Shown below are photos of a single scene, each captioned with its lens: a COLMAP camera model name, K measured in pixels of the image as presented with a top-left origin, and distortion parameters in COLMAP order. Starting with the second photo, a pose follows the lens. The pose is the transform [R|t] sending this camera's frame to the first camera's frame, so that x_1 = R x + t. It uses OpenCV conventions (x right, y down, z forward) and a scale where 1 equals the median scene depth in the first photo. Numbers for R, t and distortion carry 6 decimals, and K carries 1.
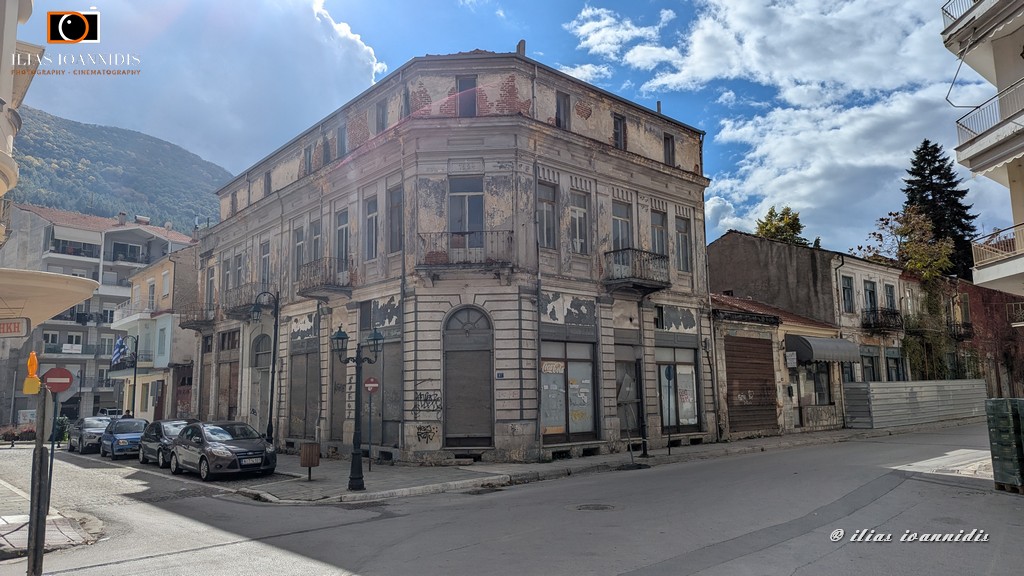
lens RADIAL K [[746.3, 0, 516.1], [0, 746.3, 287.2], [0, 0, 1]] dist [0.055081, -0.048149]
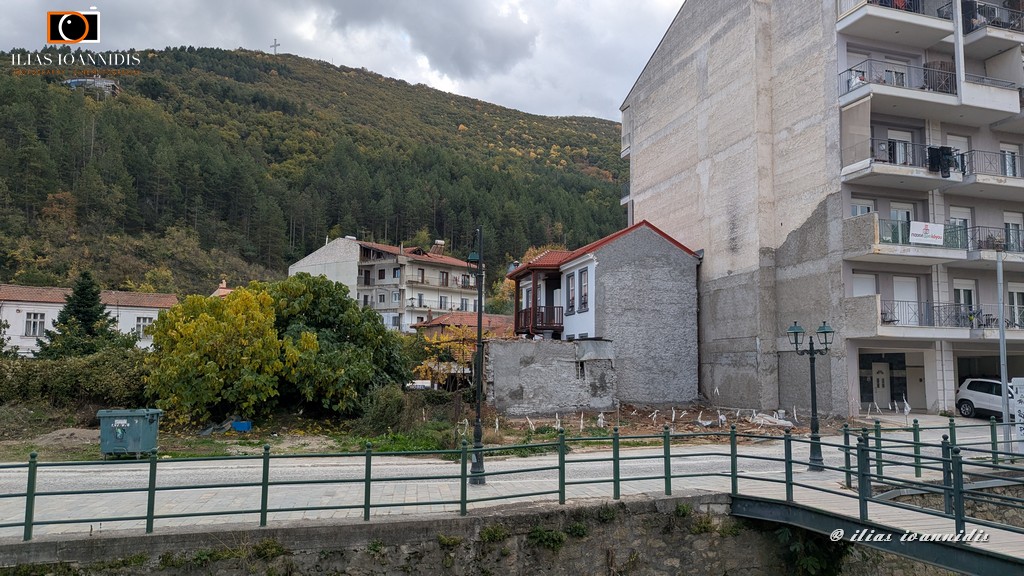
lens RADIAL K [[746.3, 0, 516.1], [0, 746.3, 287.2], [0, 0, 1]] dist [0.055081, -0.048149]
pose [[0.851405, -0.041218, -0.522887, -0.086878], [0.055410, 0.998397, 0.011520, 0.014396], [0.521574, -0.038781, 0.852324, 0.081883]]
